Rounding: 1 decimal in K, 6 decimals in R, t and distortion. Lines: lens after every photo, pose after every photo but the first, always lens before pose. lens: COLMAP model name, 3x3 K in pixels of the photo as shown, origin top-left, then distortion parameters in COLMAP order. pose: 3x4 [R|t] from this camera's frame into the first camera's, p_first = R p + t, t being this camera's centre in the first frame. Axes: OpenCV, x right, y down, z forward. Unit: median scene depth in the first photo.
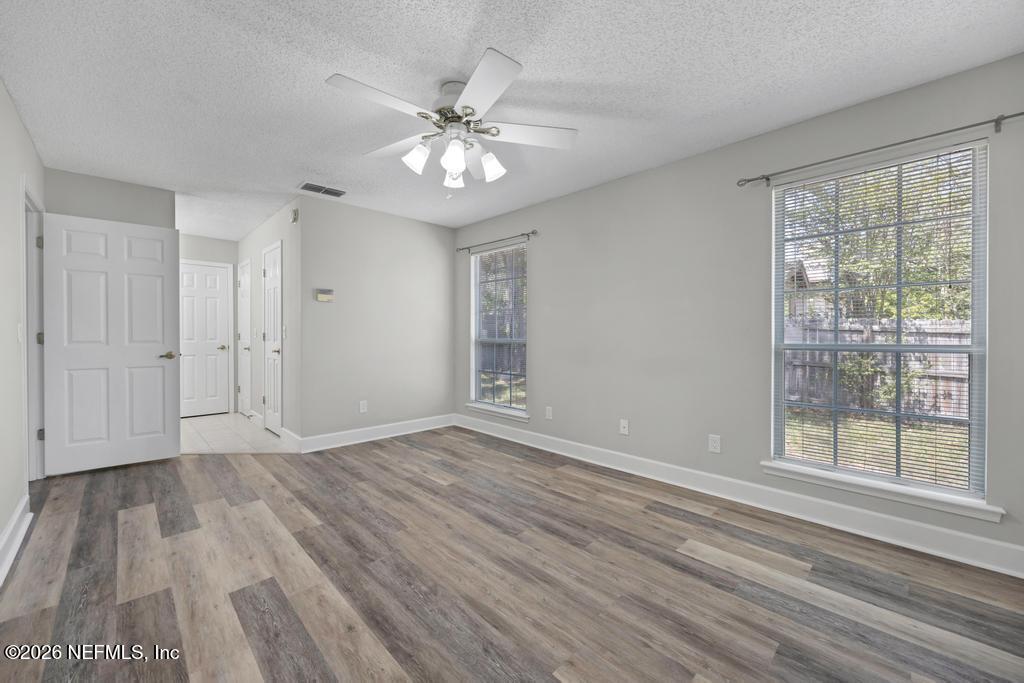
lens RADIAL K [[420.1, 0, 512.4], [0, 420.1, 344.4], [0, 0, 1]] dist [0.004309, -0.001131]
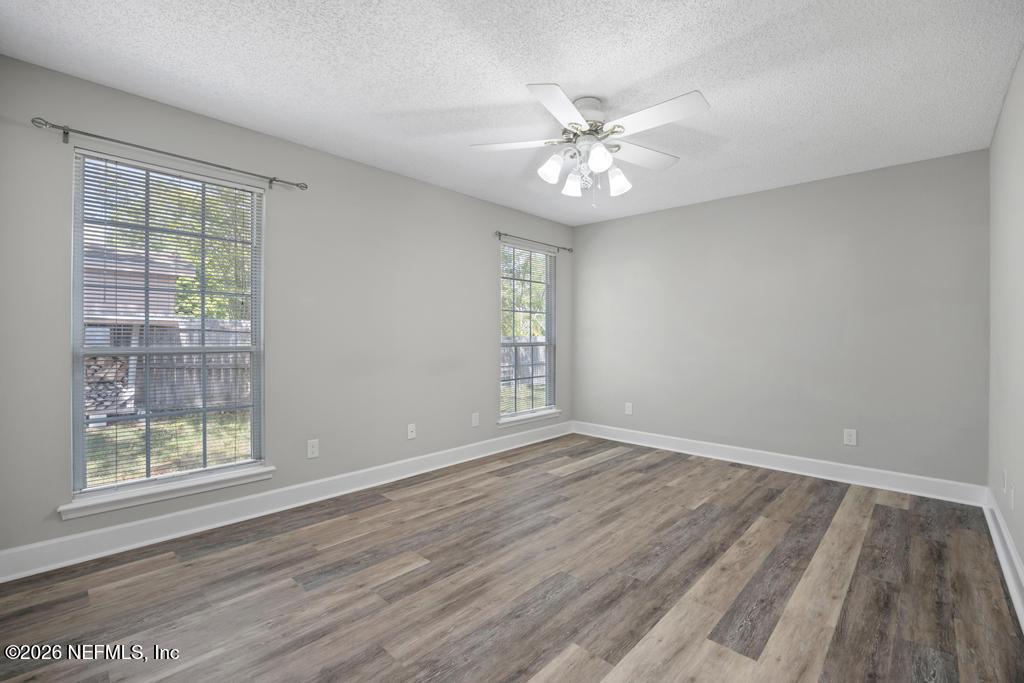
lens RADIAL K [[451.8, 0, 512.0], [0, 451.8, 333.4], [0, 0, 1]] dist [-0.012926, 0.000642]
pose [[-0.079221, 0.008033, 0.996825, -1.122525], [0.018840, 0.999801, -0.006560, -0.035472], [-0.996679, 0.018260, -0.079356, 1.141090]]
